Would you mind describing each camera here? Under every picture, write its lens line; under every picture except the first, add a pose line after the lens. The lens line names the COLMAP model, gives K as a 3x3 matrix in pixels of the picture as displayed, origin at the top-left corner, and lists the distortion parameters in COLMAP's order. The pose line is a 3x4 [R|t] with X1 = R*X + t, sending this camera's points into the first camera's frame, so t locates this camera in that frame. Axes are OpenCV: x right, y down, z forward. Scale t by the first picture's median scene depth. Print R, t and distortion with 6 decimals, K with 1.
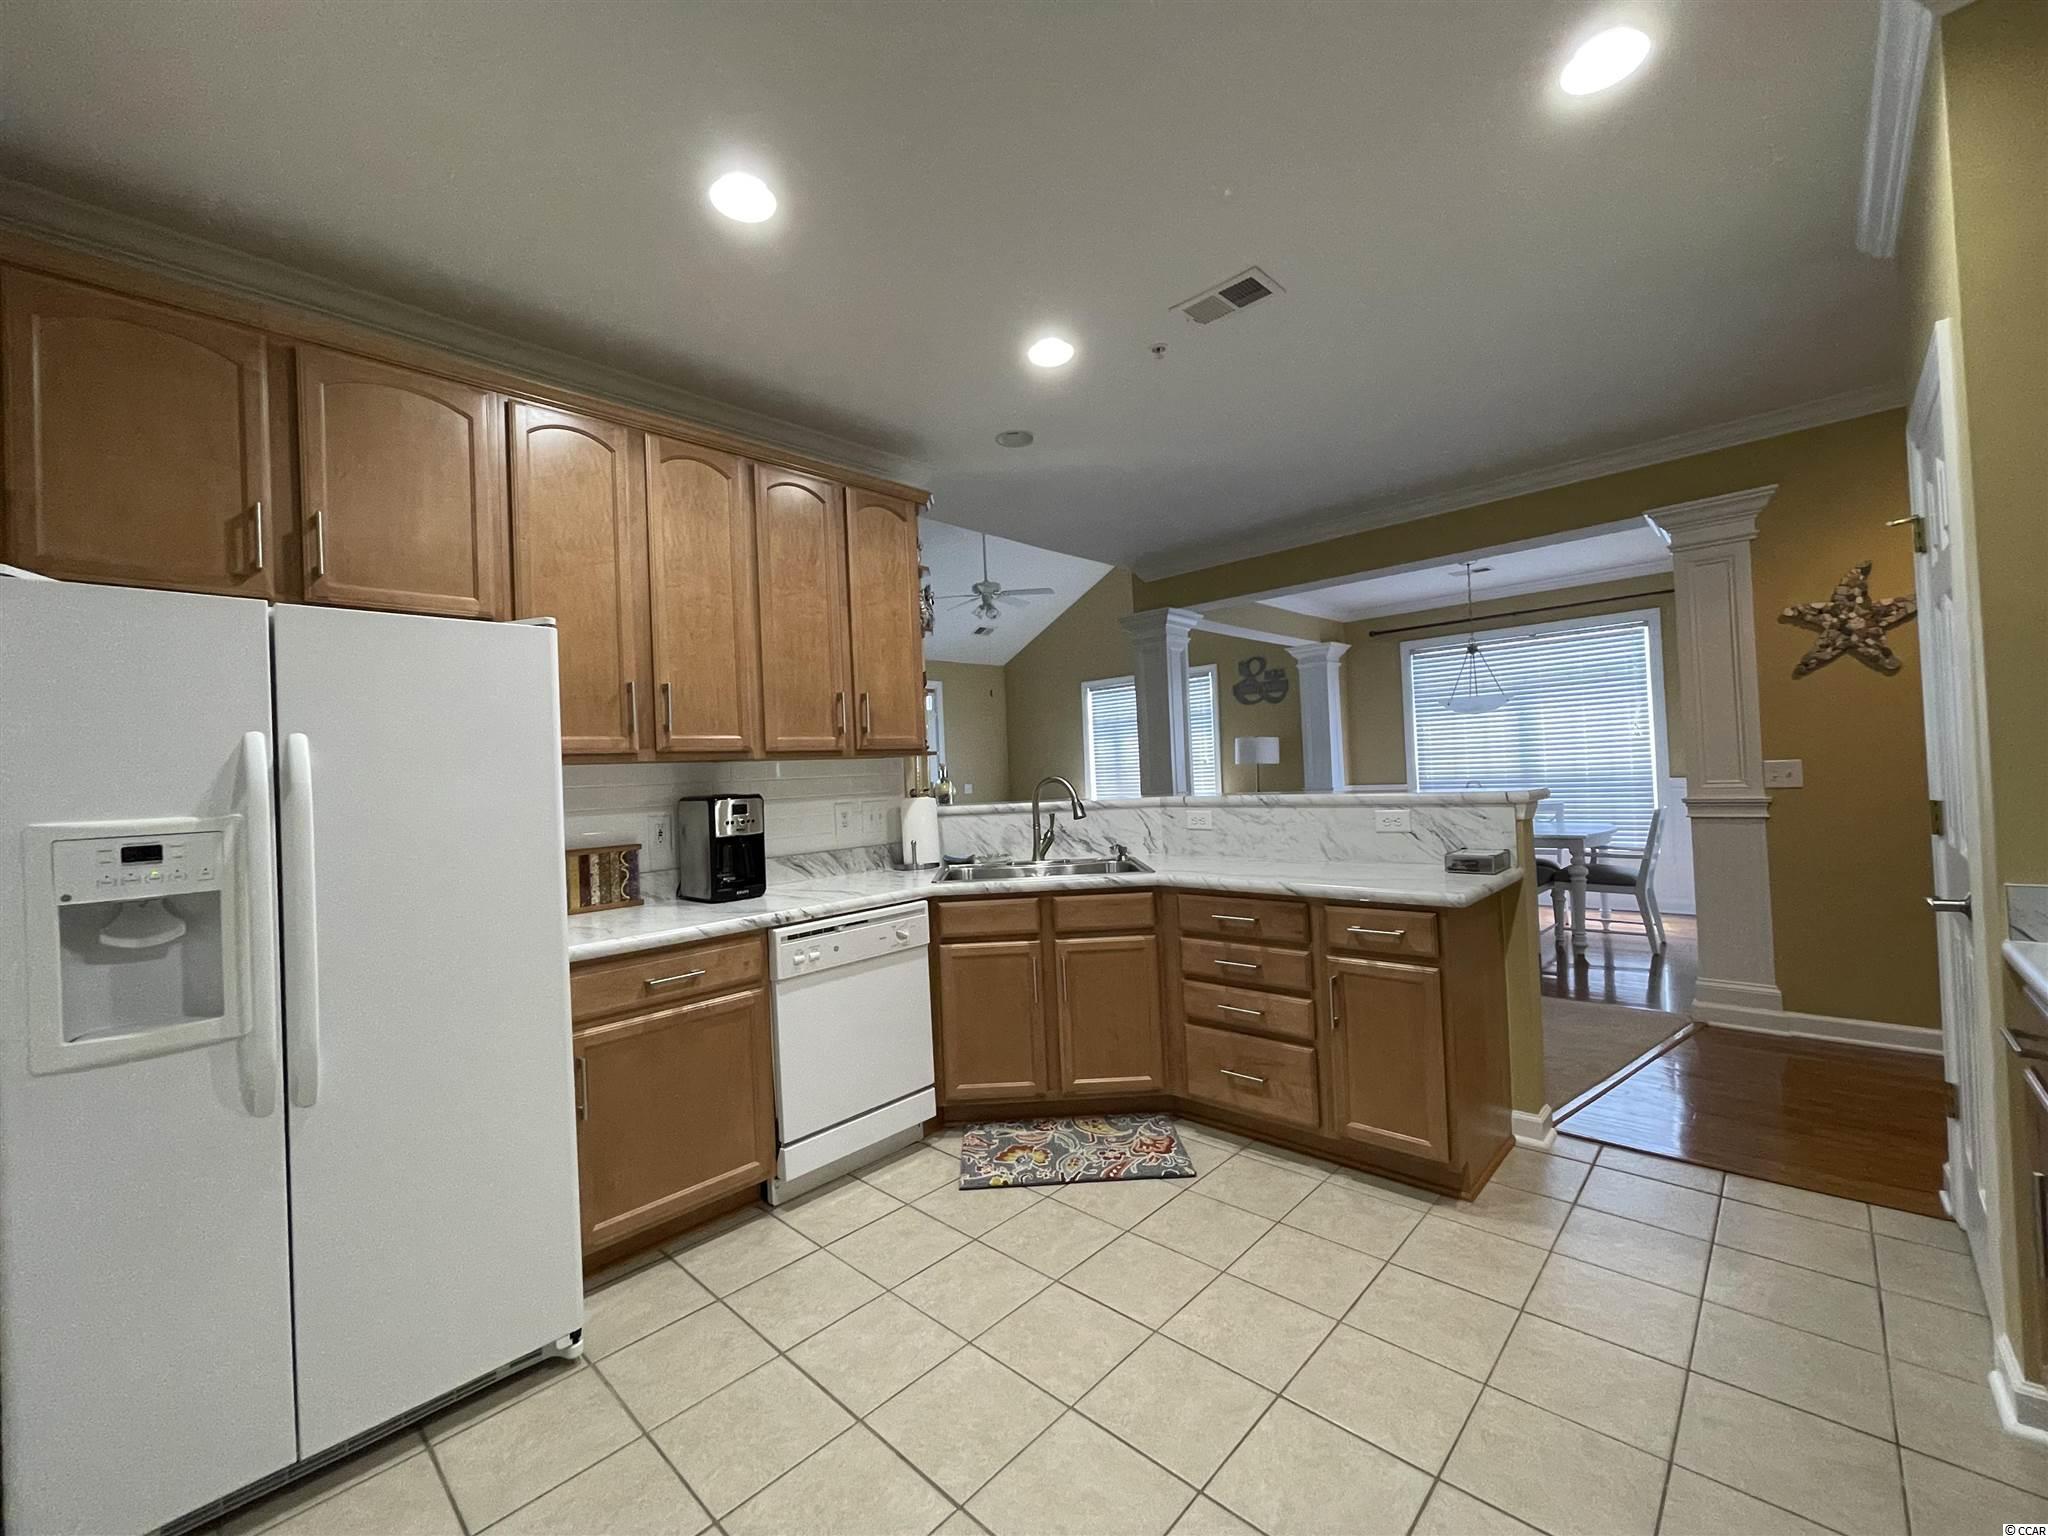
lens RADIAL K [[828.6, 0, 1011.7], [0, 828.6, 761.7], [0, 0, 1]] dist [0.004357, 0.000264]
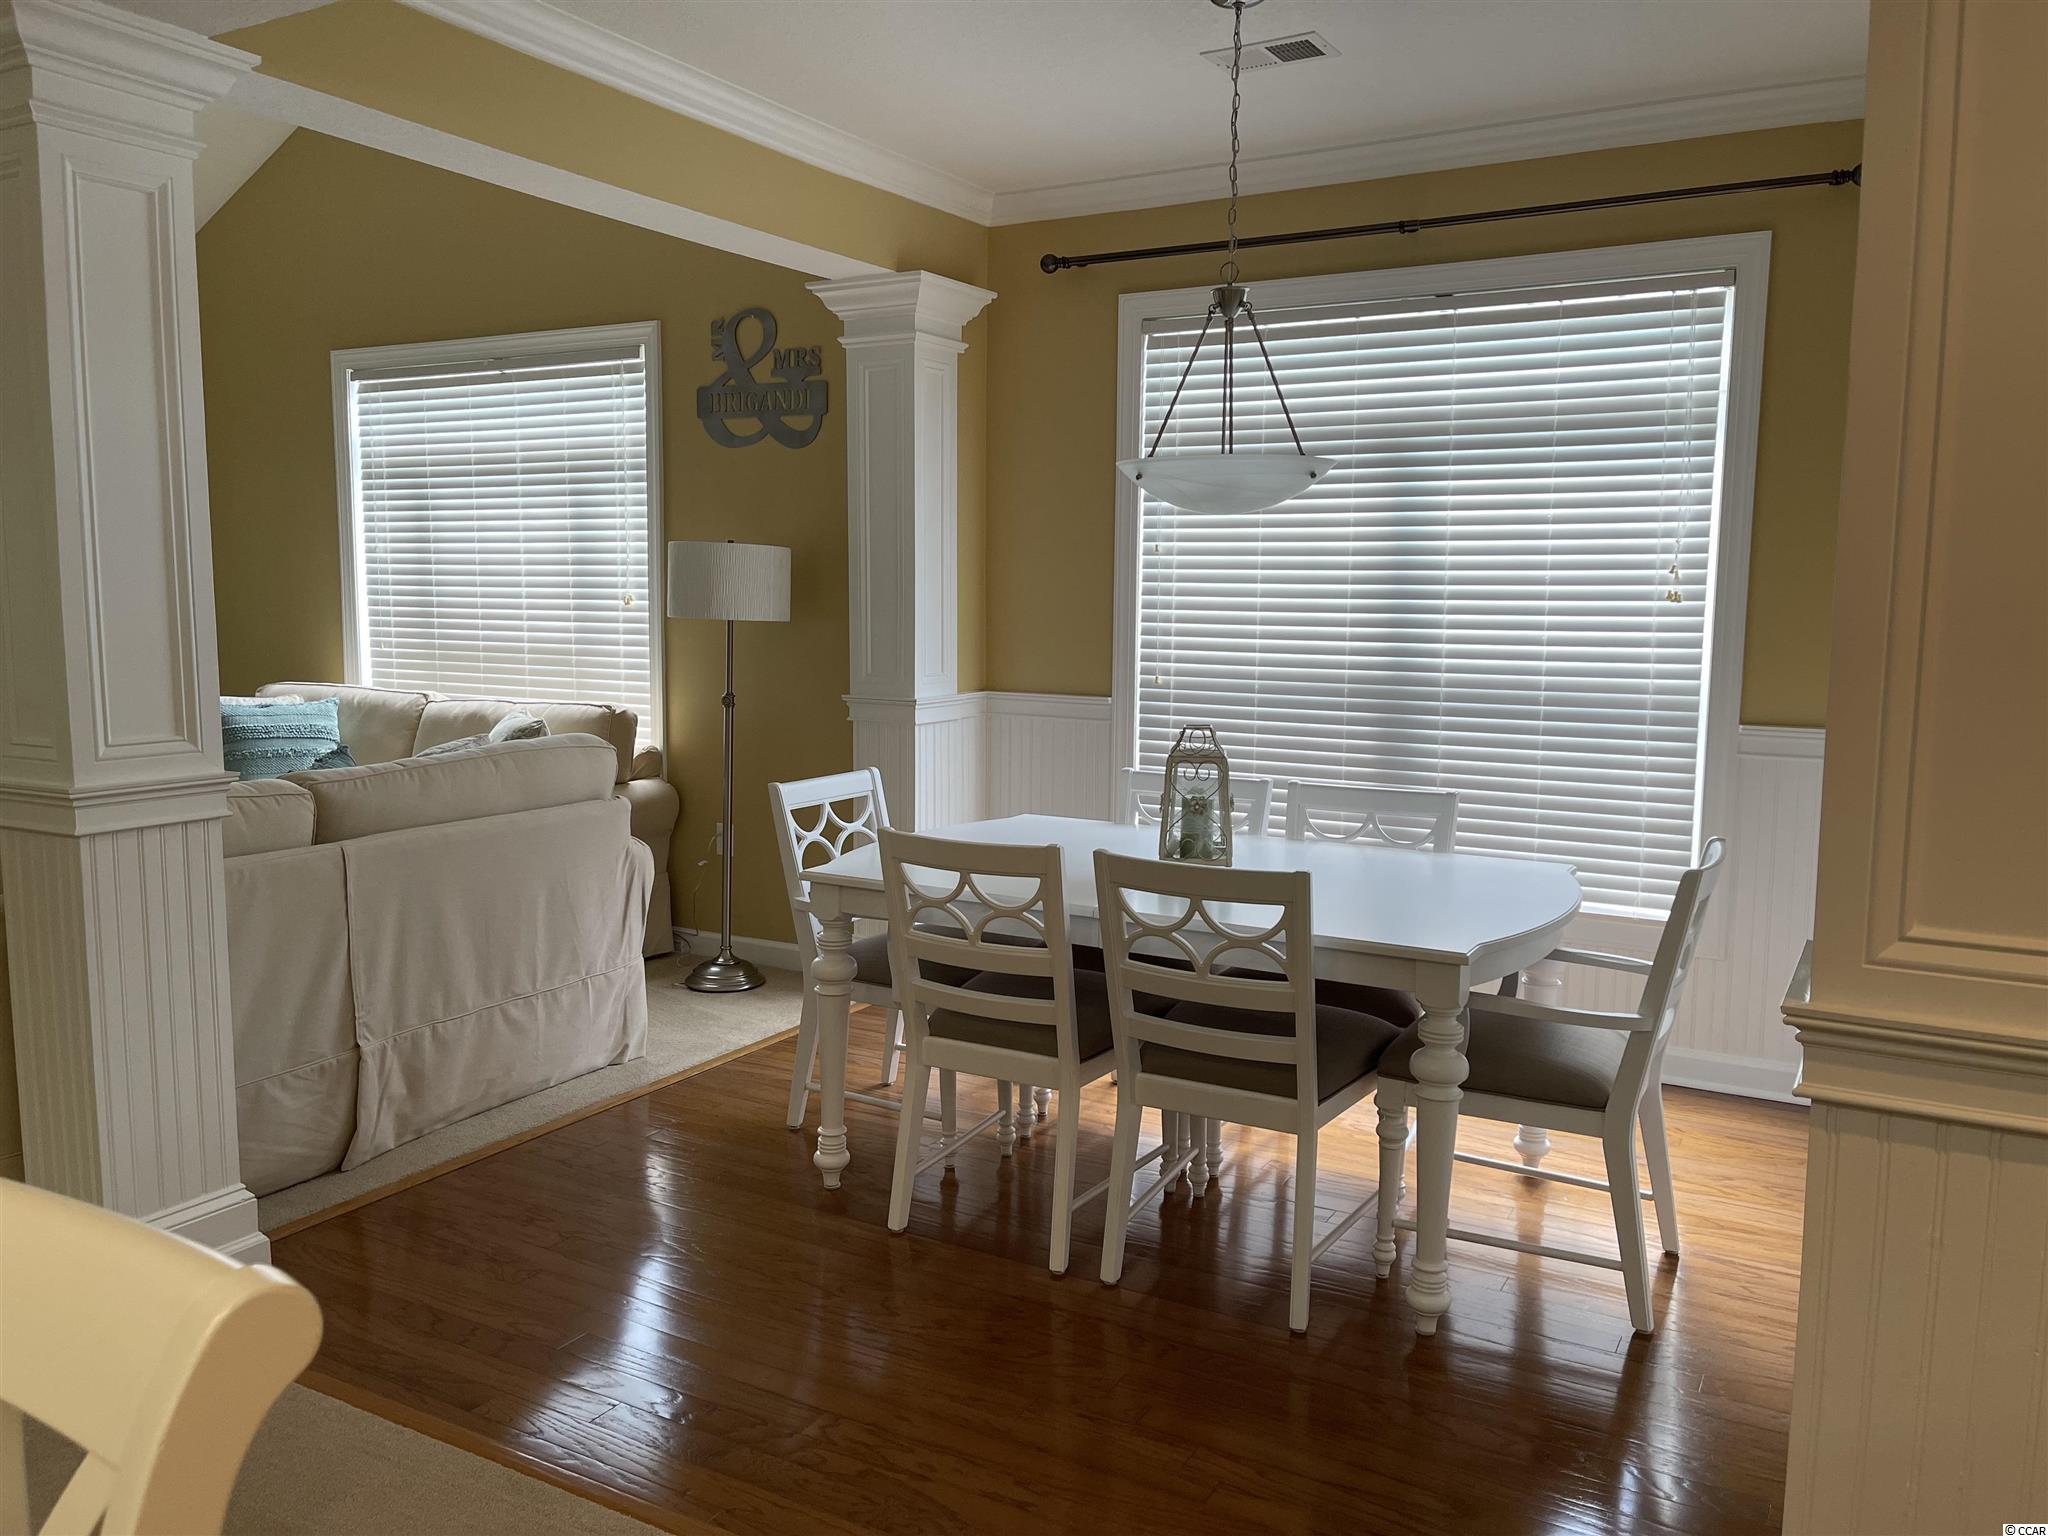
lens RADIAL K [[1538.2, 0, 1014.5], [0, 1538.2, 769.3], [0, 0, 1]] dist [0.057624, -0.066161]
pose [[0.971062, 0.023399, 0.237678, 0.403401], [-0.054296, 0.990759, 0.124292, -0.034551], [-0.232573, -0.133601, 0.963359, 0.519842]]
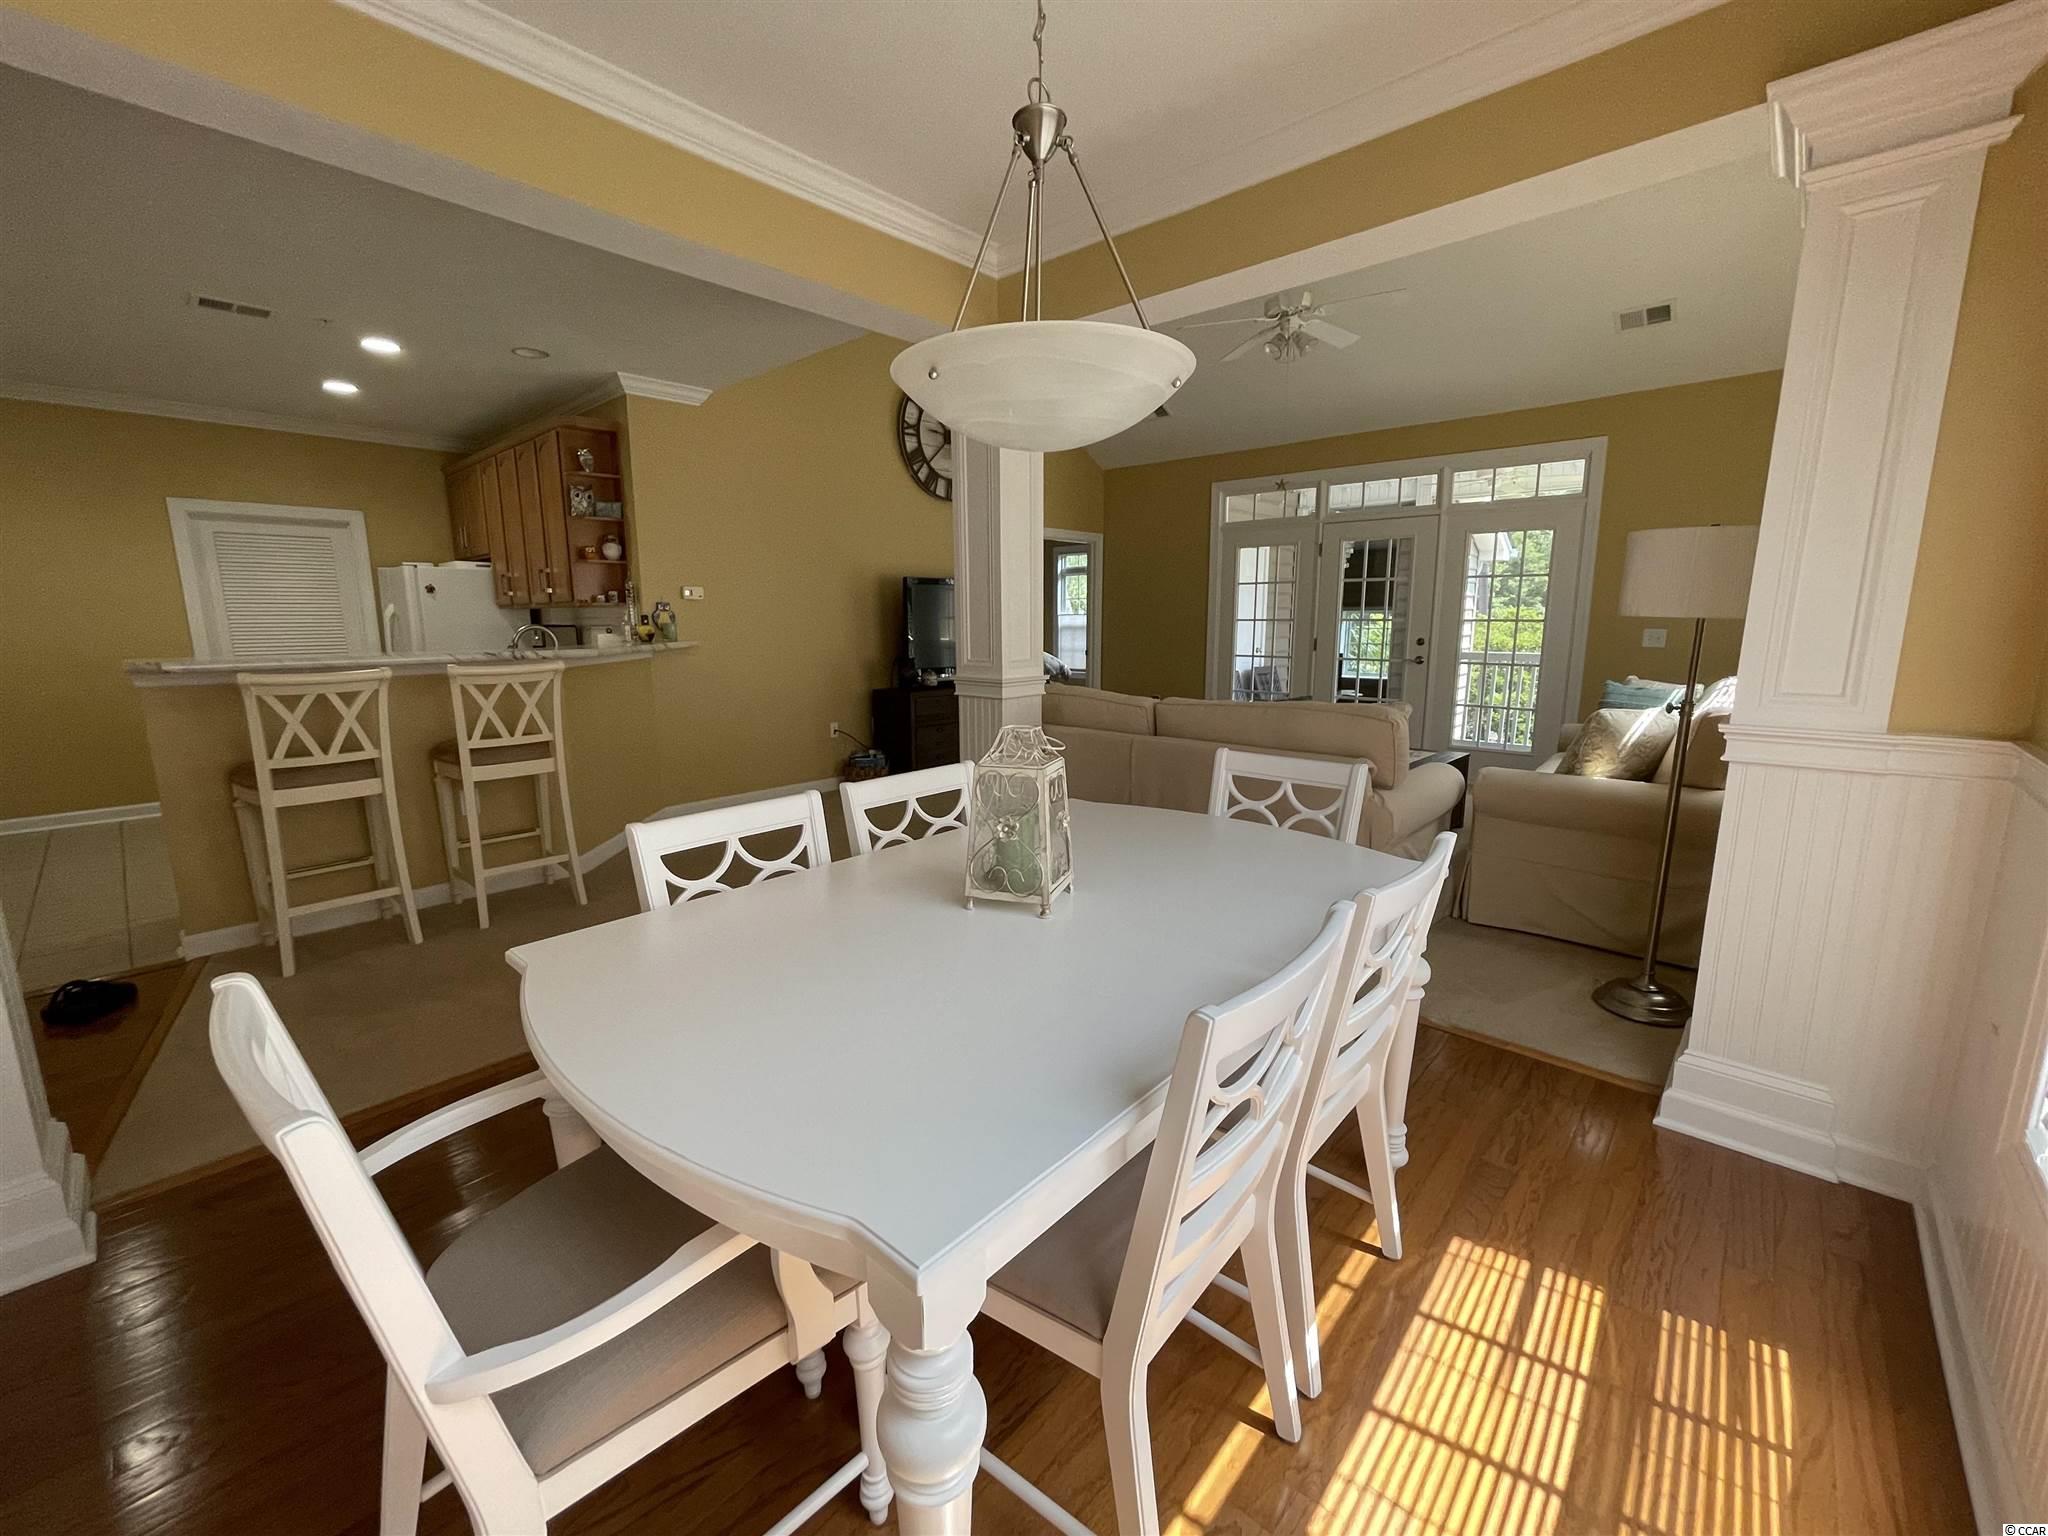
lens RADIAL K [[828.6, 0, 1002.8], [0, 828.6, 770.1], [0, 0, 1]] dist [0.004357, 0.000264]
pose [[0.017131, 0.226925, -0.973762, 0.933430], [0.023832, 0.973535, 0.227291, -0.027571], [0.999569, -0.027101, 0.011269, 1.126844]]
